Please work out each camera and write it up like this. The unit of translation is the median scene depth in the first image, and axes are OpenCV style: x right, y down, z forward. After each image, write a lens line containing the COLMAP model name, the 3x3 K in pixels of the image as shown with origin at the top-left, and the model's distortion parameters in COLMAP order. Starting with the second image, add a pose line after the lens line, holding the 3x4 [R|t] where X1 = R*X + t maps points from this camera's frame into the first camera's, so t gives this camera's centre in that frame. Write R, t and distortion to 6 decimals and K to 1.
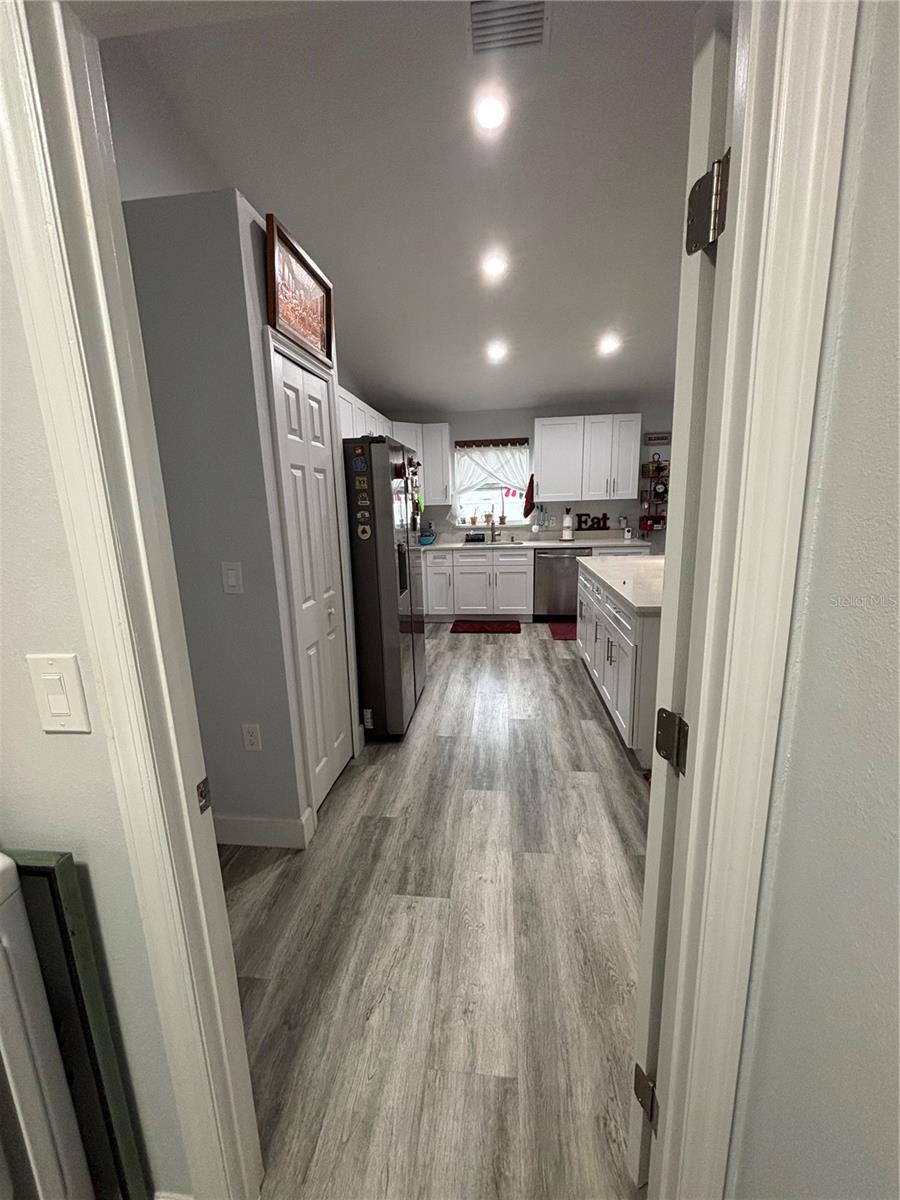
lens RADIAL K [[480.1, 0, 448.9], [0, 480.1, 601.7], [0, 0, 1]] dist [-0.001267, -0.001095]
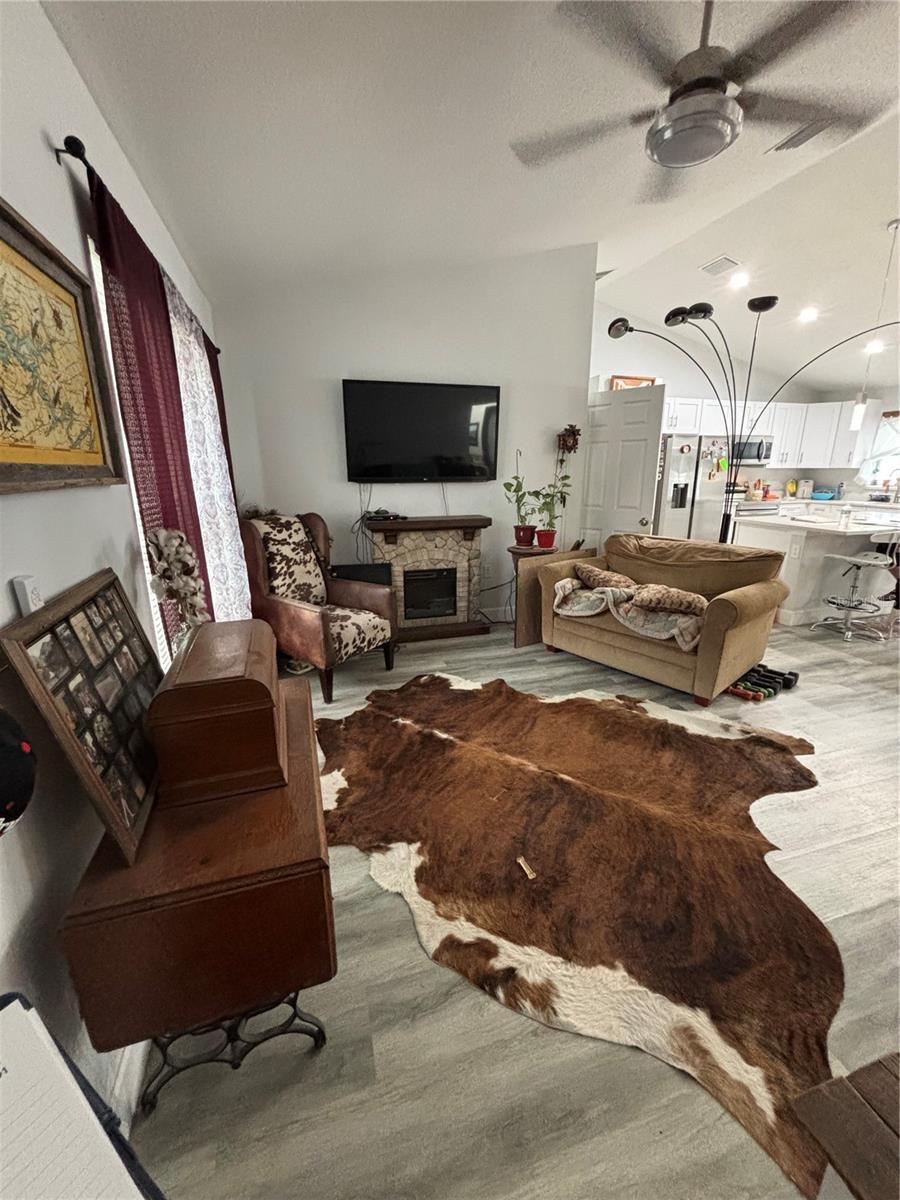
lens RADIAL K [[480.1, 0, 445.5], [0, 480.1, 594.8], [0, 0, 1]] dist [-0.001267, -0.001095]
pose [[0.404776, 0.262266, -0.875998, 0.692850], [-0.187785, 0.961410, 0.201066, 0.052489], [0.894926, 0.083113, 0.438406, -0.401990]]
